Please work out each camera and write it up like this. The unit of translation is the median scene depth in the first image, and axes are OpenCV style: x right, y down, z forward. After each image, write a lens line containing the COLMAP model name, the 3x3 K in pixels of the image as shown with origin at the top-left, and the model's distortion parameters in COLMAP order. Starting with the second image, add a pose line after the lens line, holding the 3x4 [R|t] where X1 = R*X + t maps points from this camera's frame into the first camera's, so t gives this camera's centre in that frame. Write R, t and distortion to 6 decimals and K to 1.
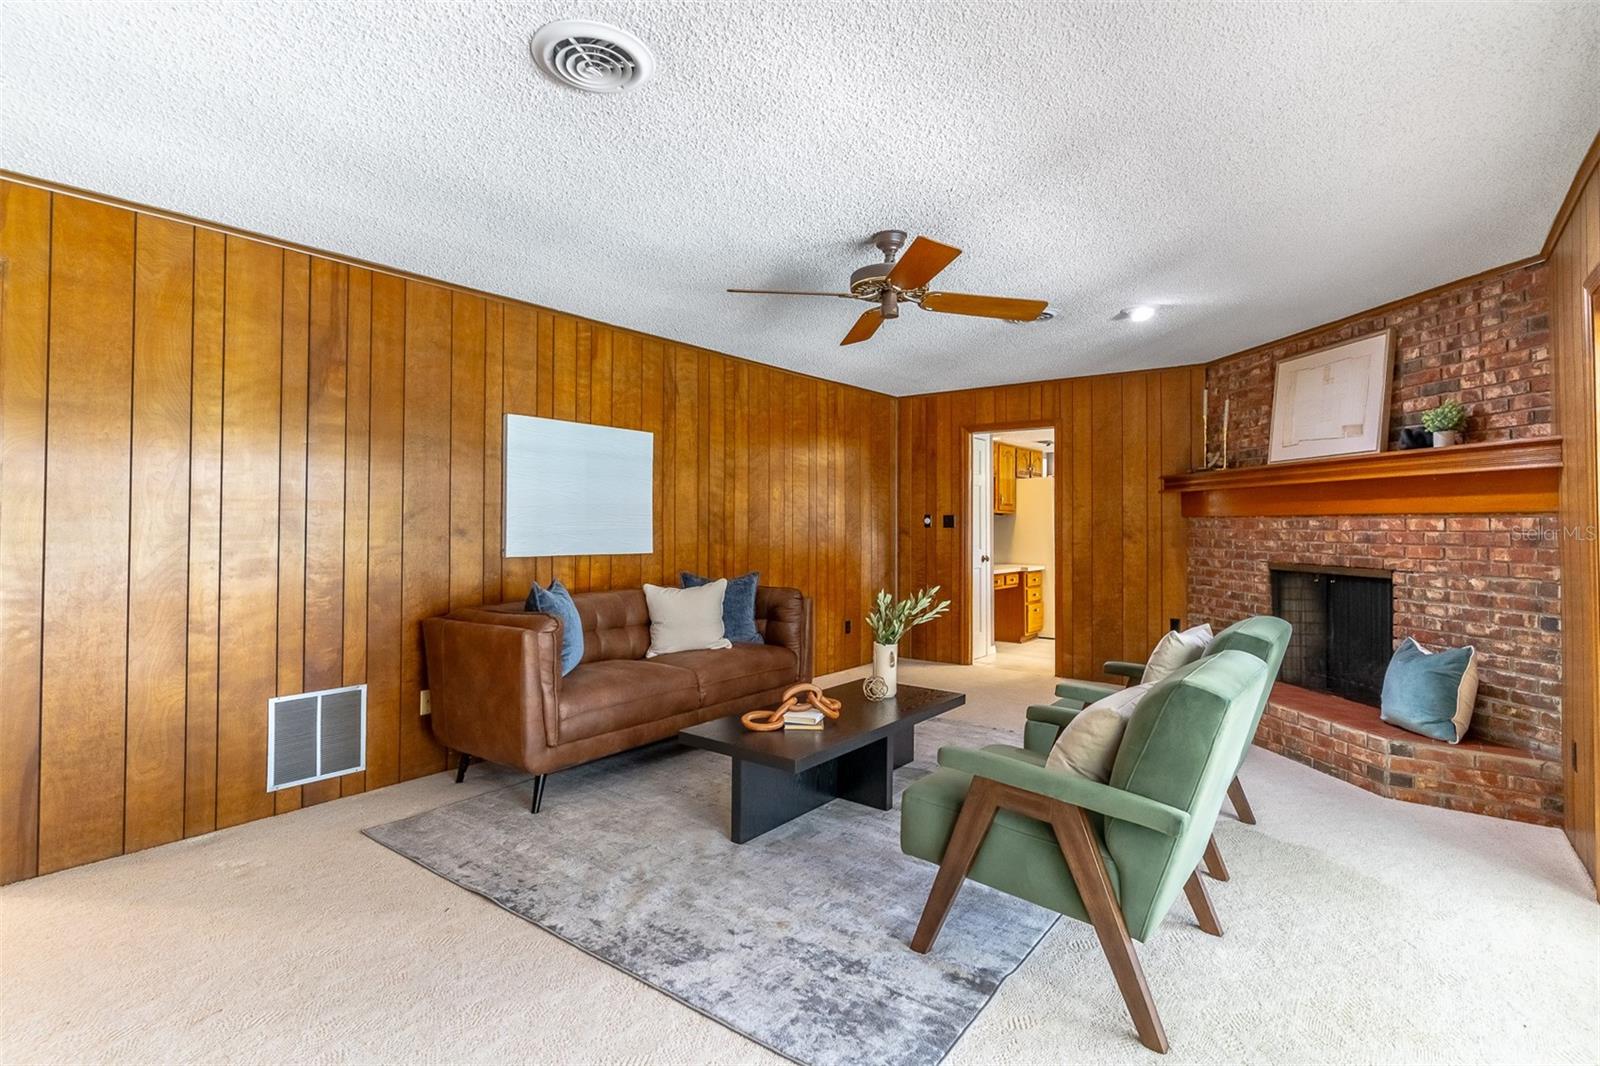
lens RADIAL K [[771.0, 0, 798.2], [0, 771.0, 523.3], [0, 0, 1]] dist [0.001118, 0.000242]
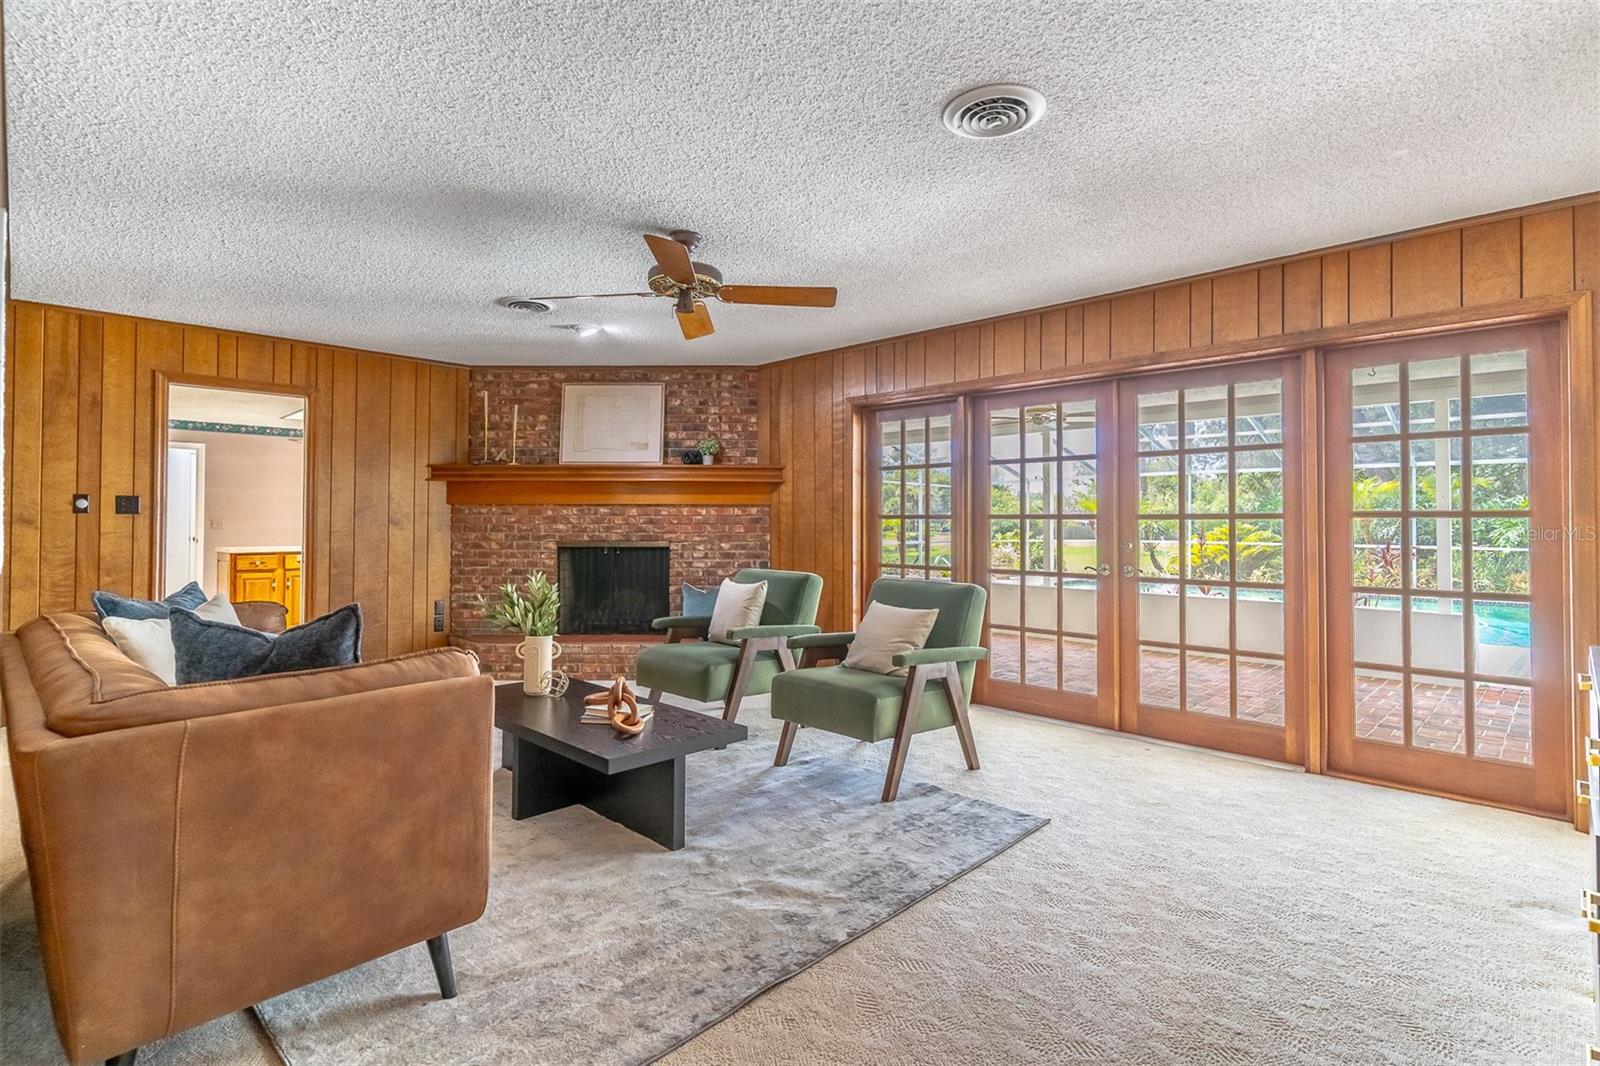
lens RADIAL K [[771.0, 0, 799.9], [0, 771.0, 524.2], [0, 0, 1]] dist [0.001118, 0.000242]
pose [[0.127188, -0.006041, 0.991860, -0.733470], [-0.002325, 0.999977, 0.006389, 0.016803], [-0.991876, -0.003119, 0.127171, 0.560873]]
